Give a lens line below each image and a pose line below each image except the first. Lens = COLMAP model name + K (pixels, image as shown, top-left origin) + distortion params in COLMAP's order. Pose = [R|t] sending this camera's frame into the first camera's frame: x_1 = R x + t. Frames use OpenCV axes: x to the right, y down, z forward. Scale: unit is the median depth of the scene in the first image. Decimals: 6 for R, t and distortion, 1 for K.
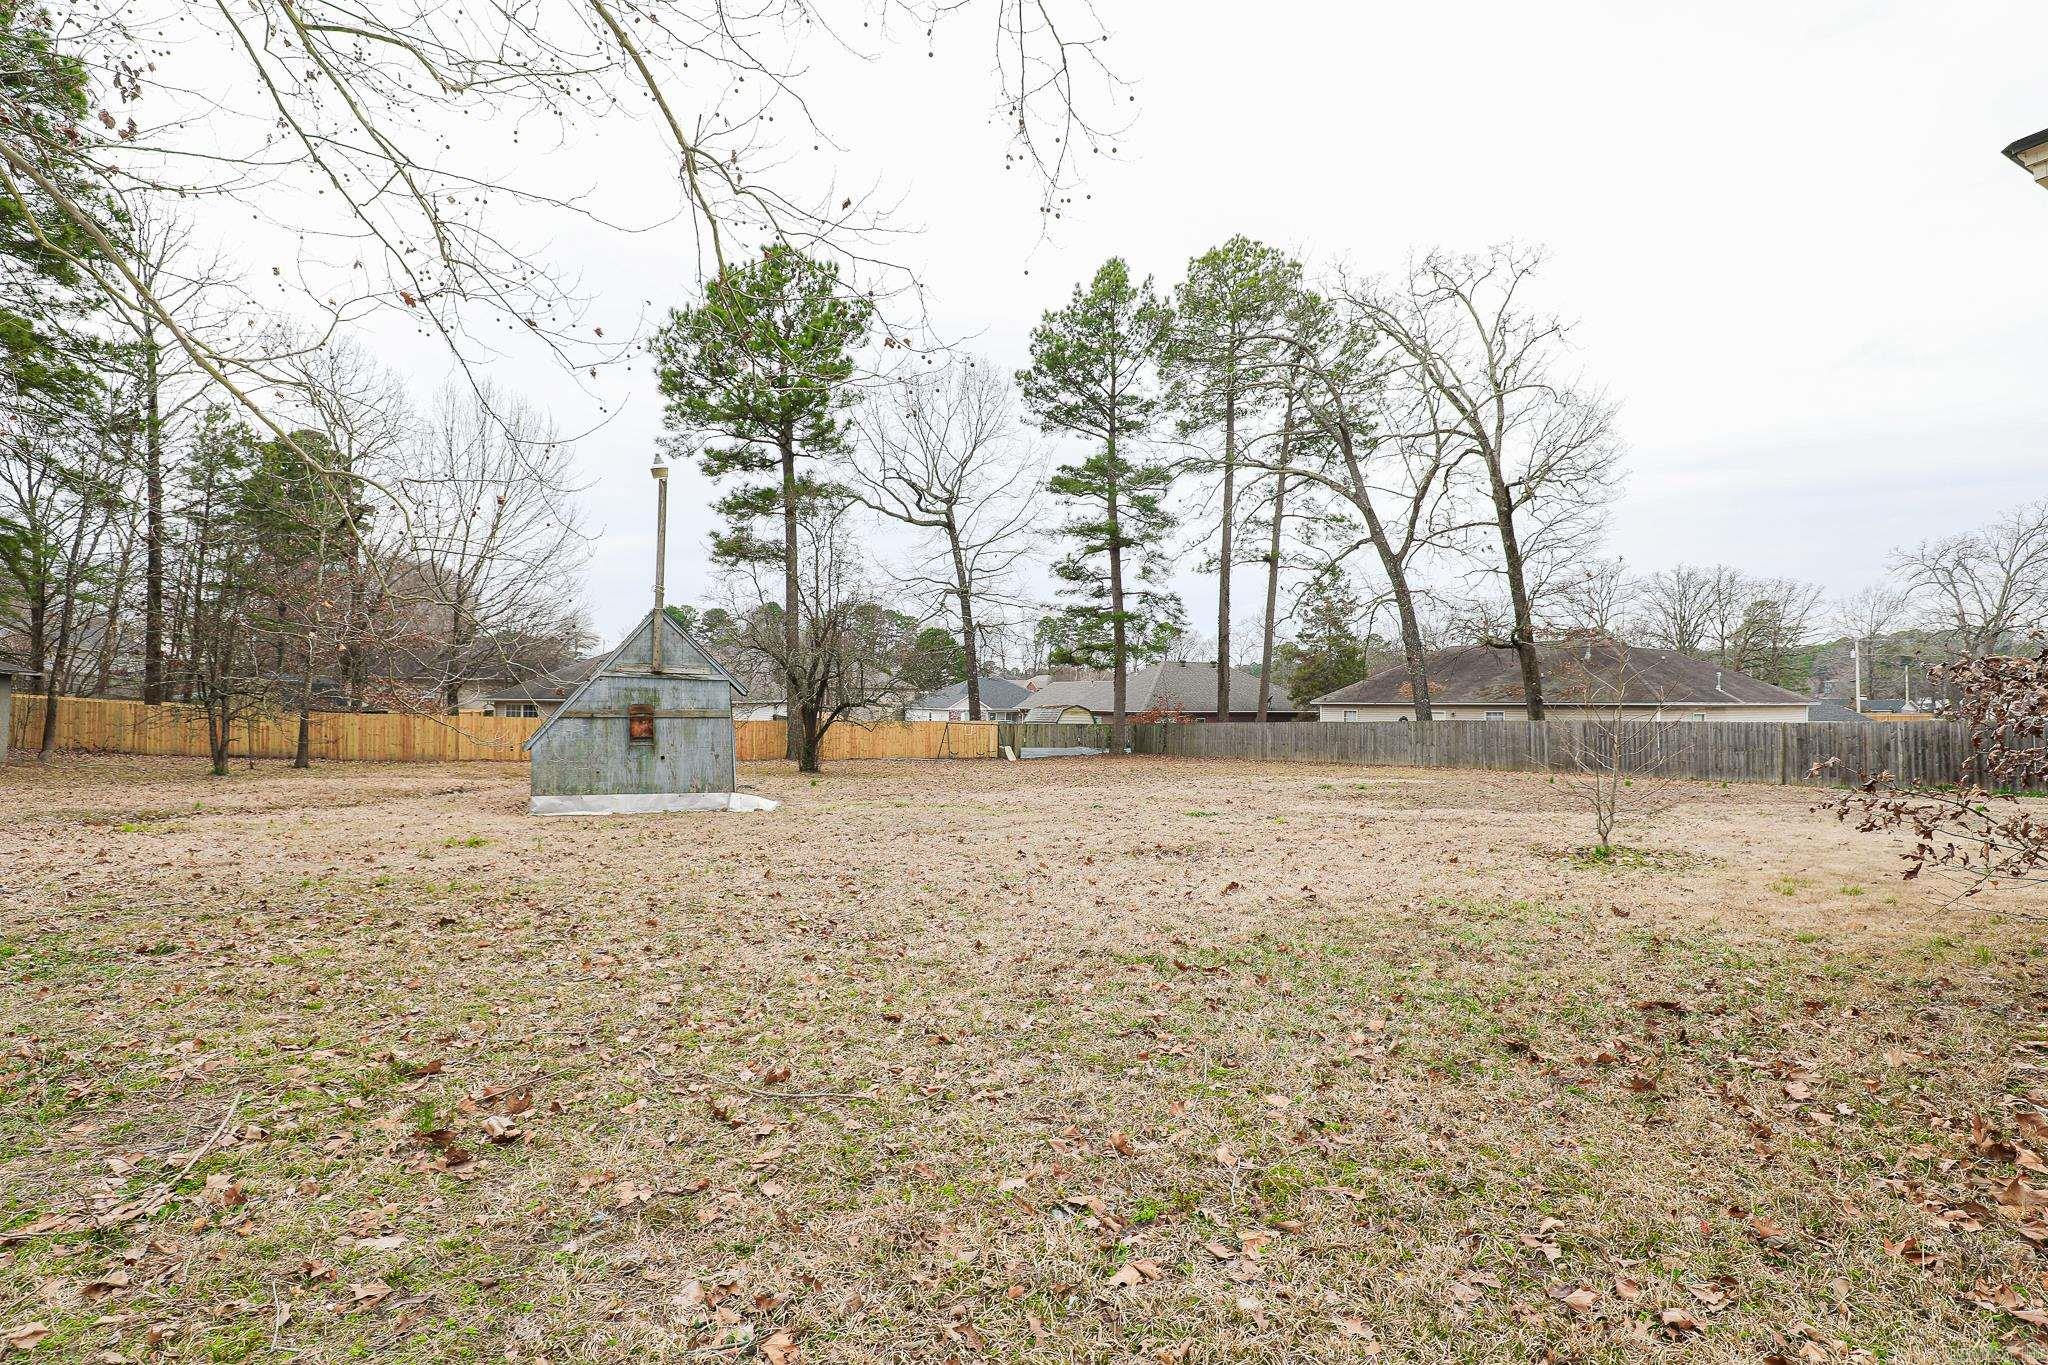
lens RADIAL K [[955.0, 0, 1015.3], [0, 955.0, 677.7], [0, 0, 1]] dist [-0.022250, 0.004055]
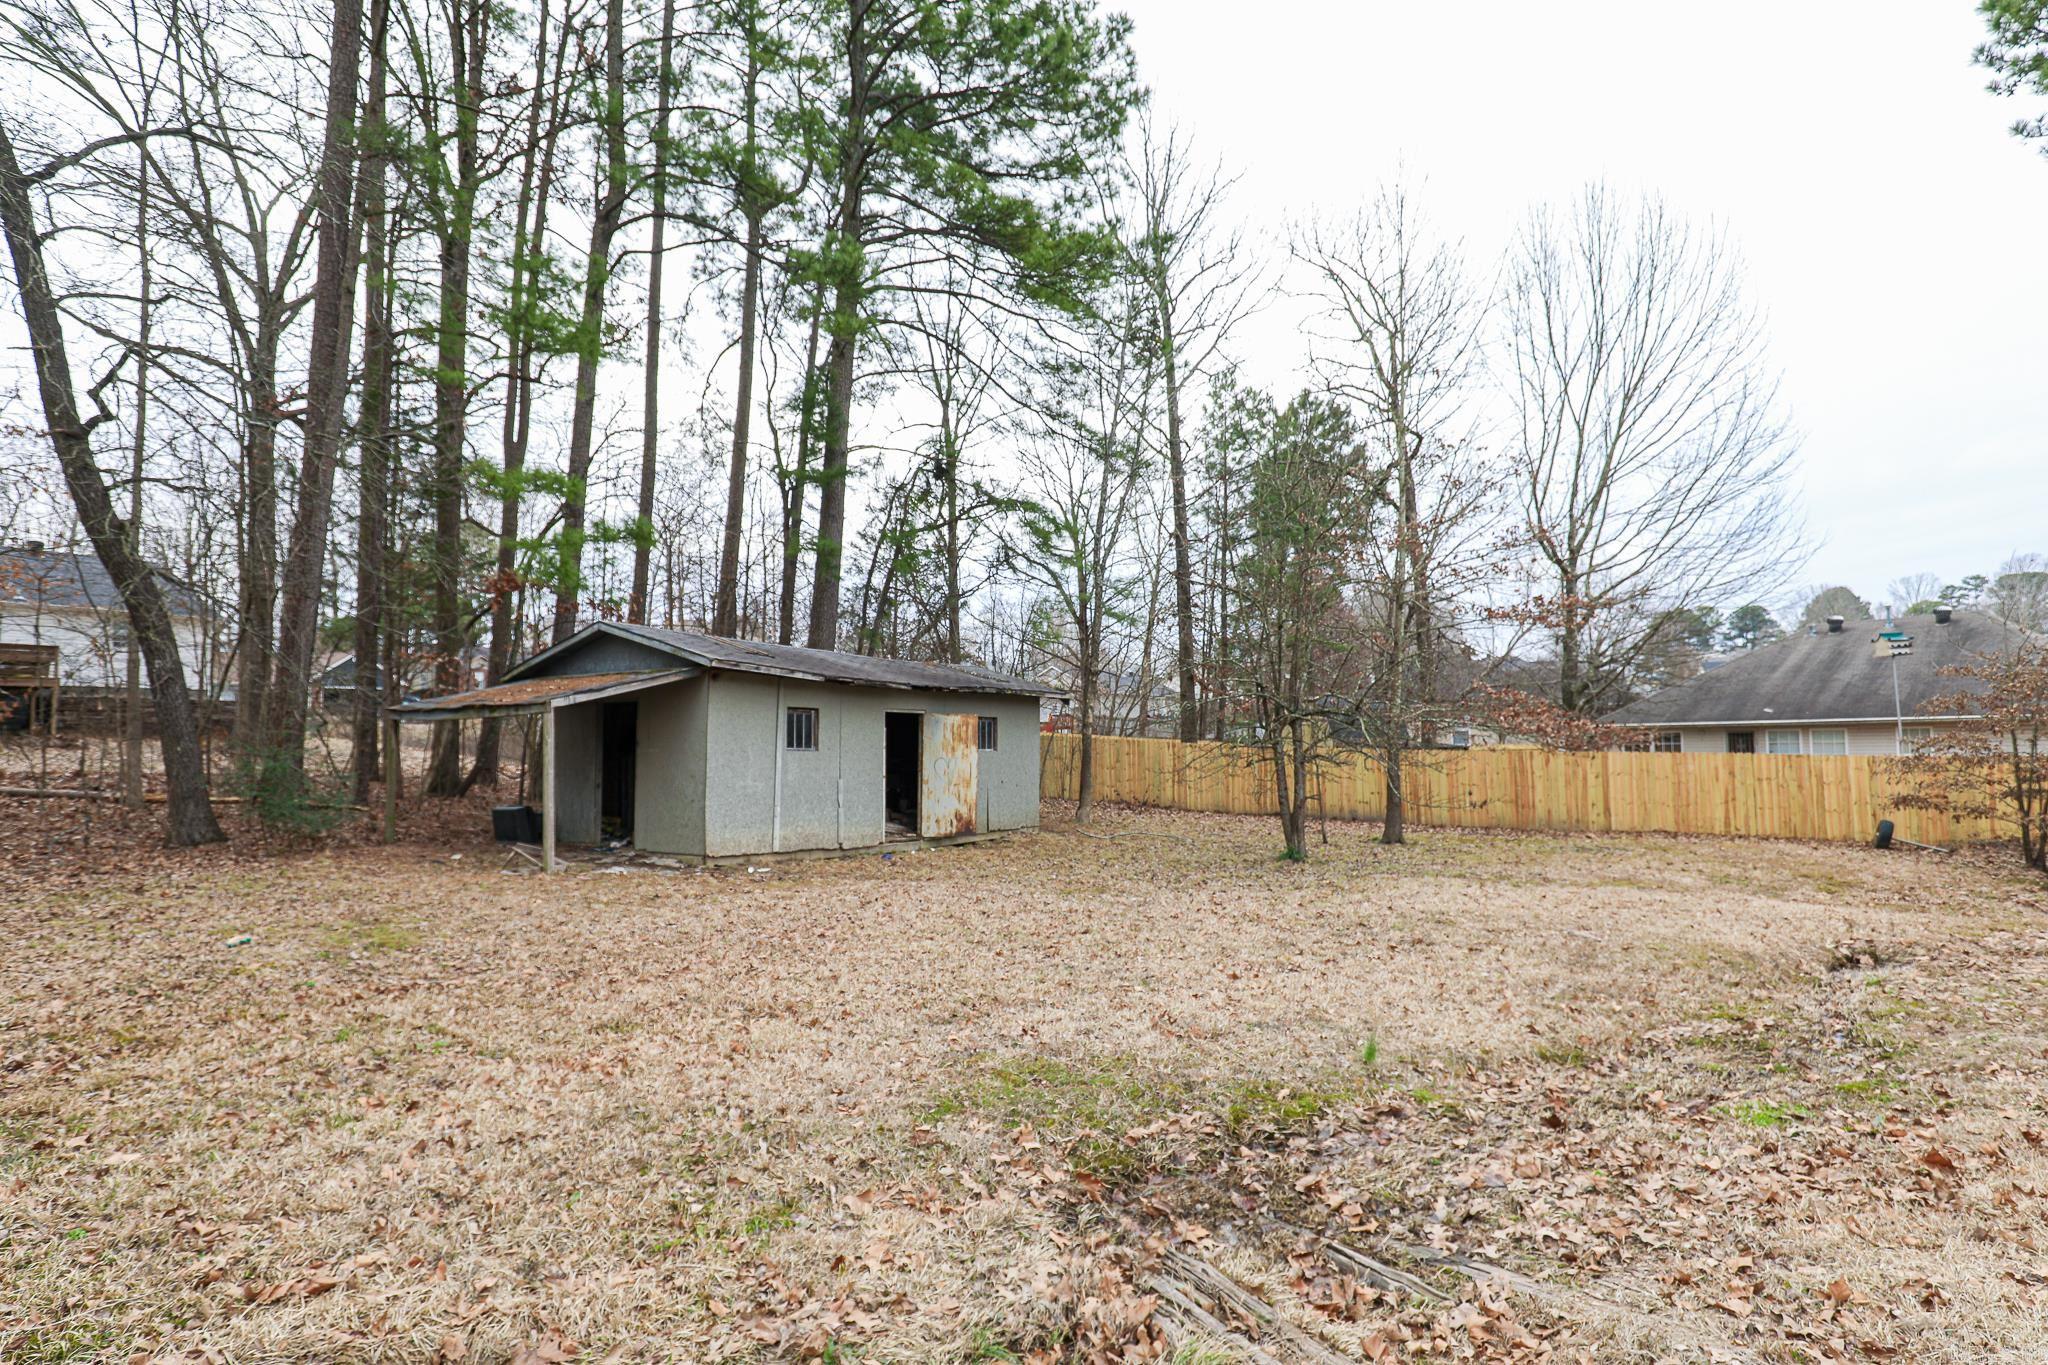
lens RADIAL K [[961.8, 0, 1035.8], [0, 961.8, 683.4], [0, 0, 1]] dist [-0.003963, -0.000239]
pose [[0.630995, -0.066848, -0.772902, -0.426694], [0.041566, 0.997763, -0.052362, 0.018178], [0.774673, 0.000914, 0.632362, 0.447352]]
